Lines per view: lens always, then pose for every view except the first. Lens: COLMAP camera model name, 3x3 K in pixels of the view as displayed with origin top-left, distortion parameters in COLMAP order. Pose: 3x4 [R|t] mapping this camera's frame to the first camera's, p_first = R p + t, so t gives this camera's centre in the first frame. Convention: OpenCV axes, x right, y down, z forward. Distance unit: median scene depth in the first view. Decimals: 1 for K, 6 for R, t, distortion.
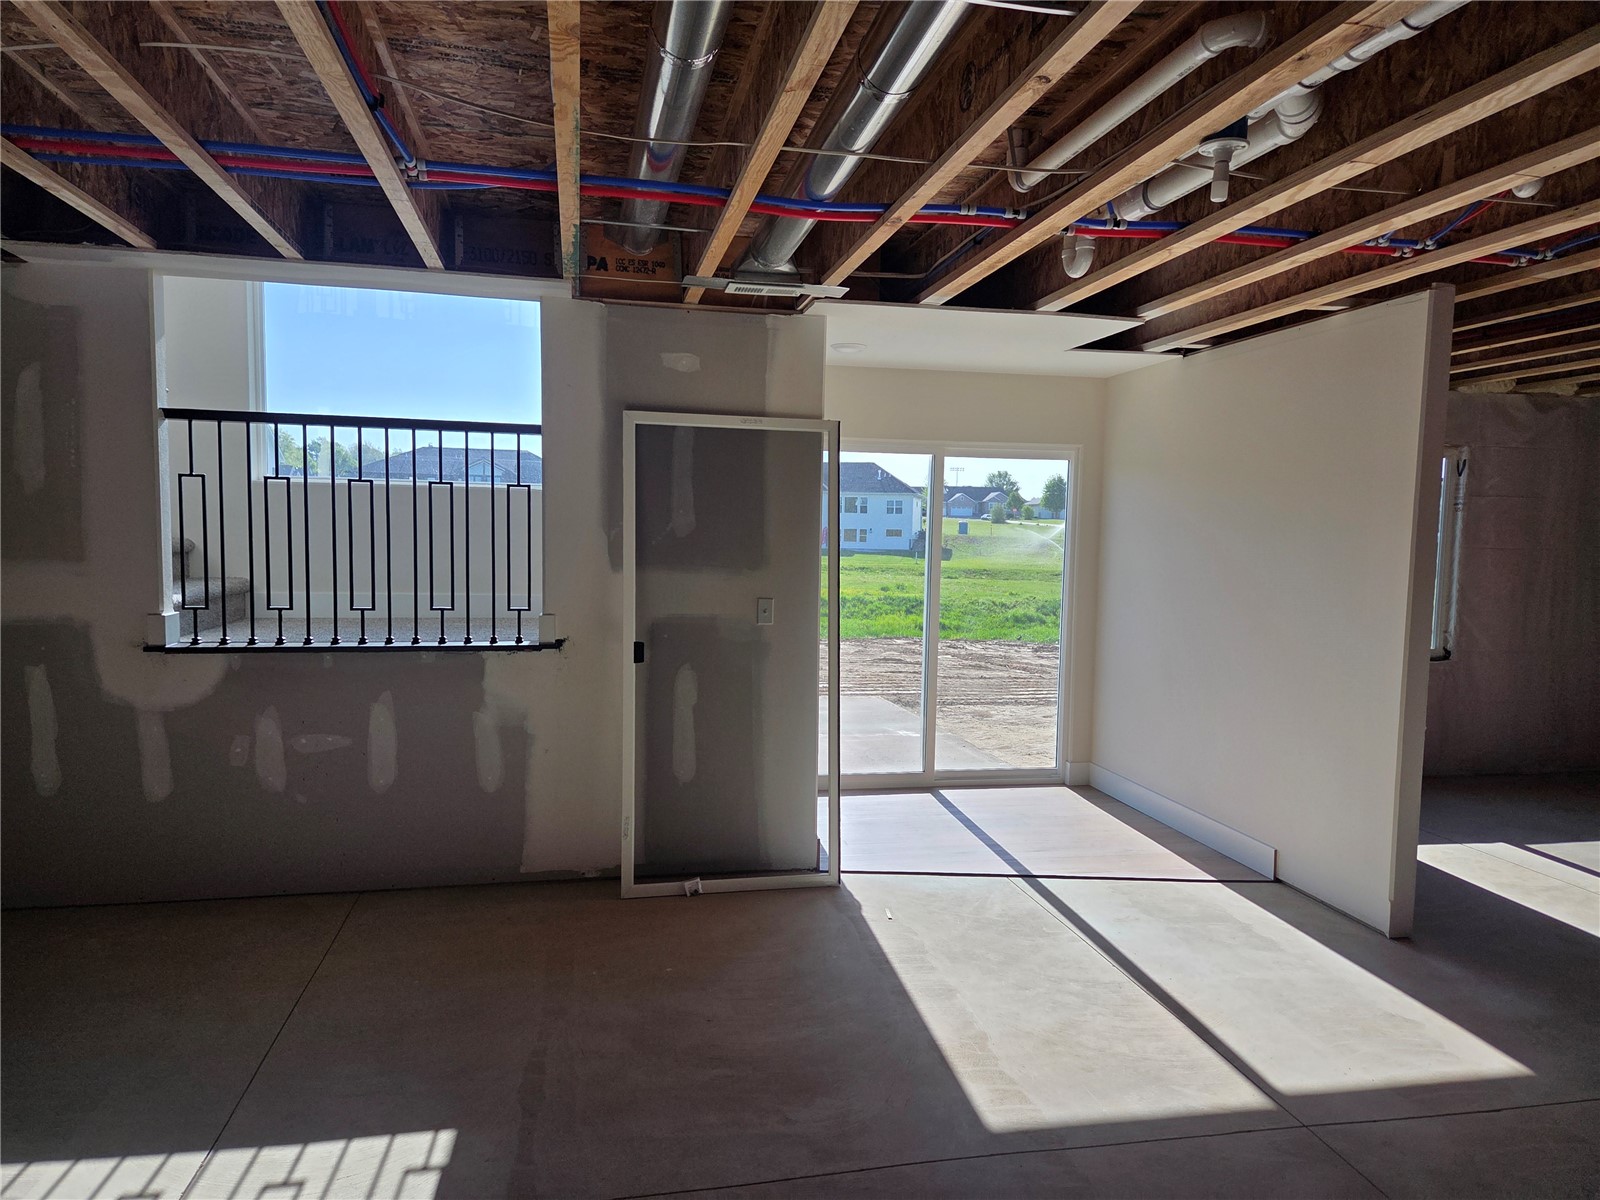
lens RADIAL K [[1086.9, 0, 793.8], [0, 1086.9, 598.7], [0, 0, 1]] dist [0.053549, -0.044401]
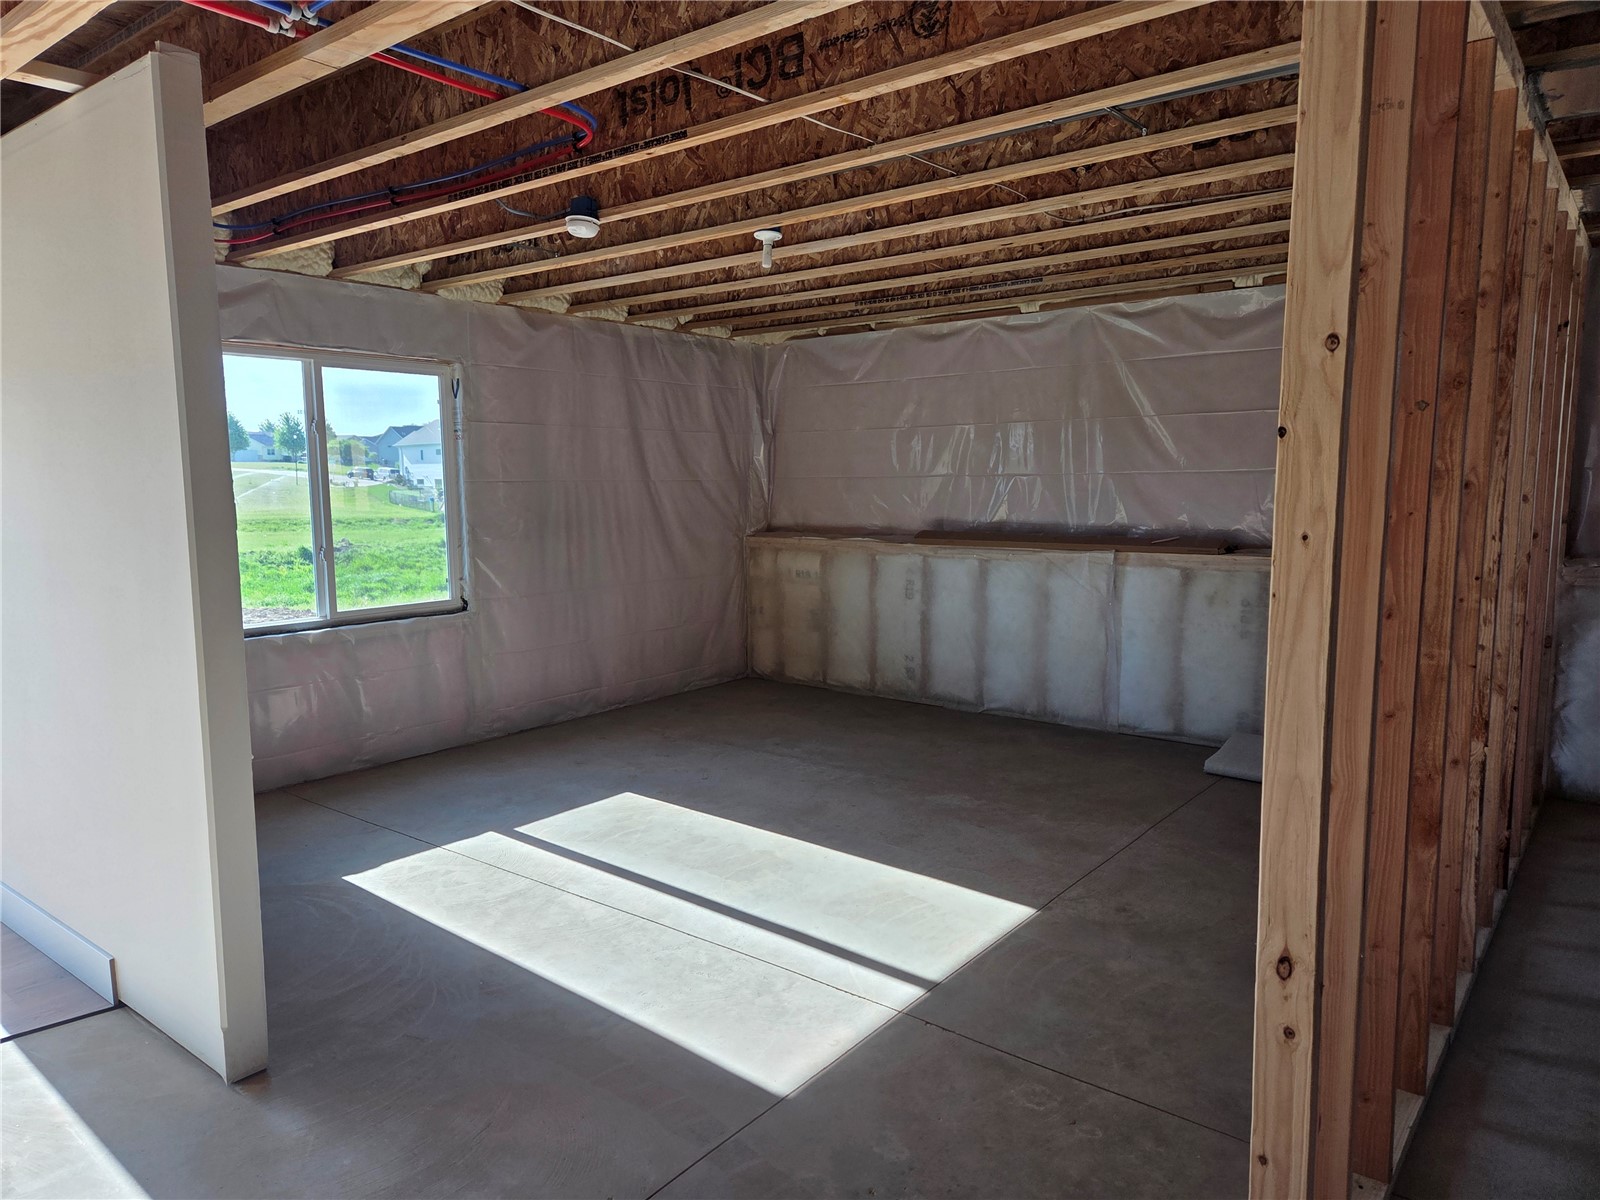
lens RADIAL K [[1086.9, 0, 798.8], [0, 1086.9, 587.0], [0, 0, 1]] dist [0.053549, -0.044401]
pose [[0.758924, -0.091630, 0.644701, 0.246969], [0.064251, 0.995756, 0.065890, -0.003451], [-0.648002, -0.008583, 0.761590, 0.177326]]
